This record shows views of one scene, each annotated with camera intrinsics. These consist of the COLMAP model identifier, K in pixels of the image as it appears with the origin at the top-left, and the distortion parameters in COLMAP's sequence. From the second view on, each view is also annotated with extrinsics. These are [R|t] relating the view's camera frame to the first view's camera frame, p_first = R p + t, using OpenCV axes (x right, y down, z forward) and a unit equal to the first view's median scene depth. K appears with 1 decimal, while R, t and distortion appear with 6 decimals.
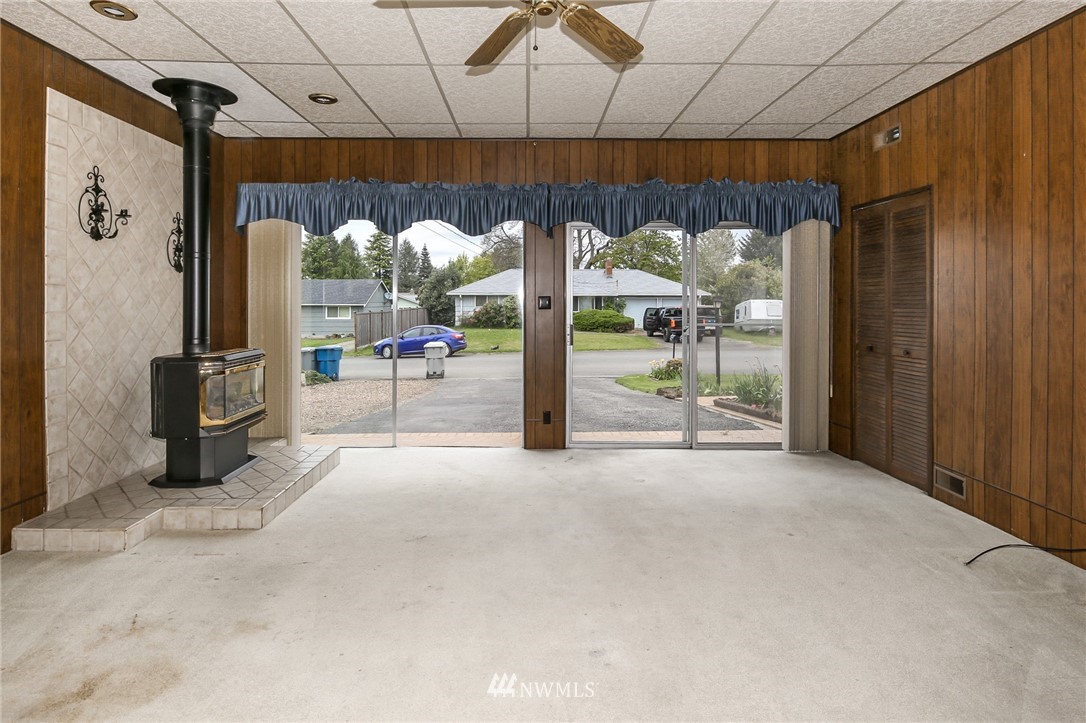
lens RADIAL K [[550.2, 0, 513.7], [0, 550.2, 299.5], [0, 0, 1]] dist [0.005804, -0.008905]
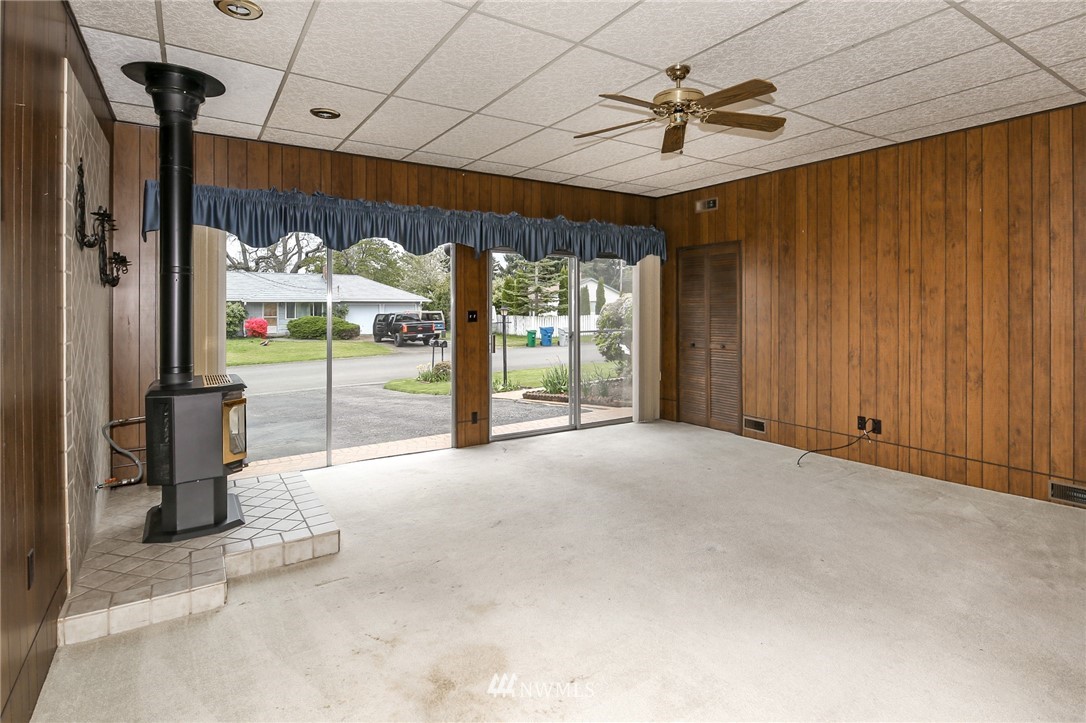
lens RADIAL K [[550.2, 0, 523.4], [0, 550.2, 307.1], [0, 0, 1]] dist [0.005804, -0.008905]
pose [[0.846774, -0.006235, 0.531916, -0.568801], [0.003412, 0.999974, 0.006290, -0.025457], [-0.531941, -0.003511, 0.846774, -0.014854]]
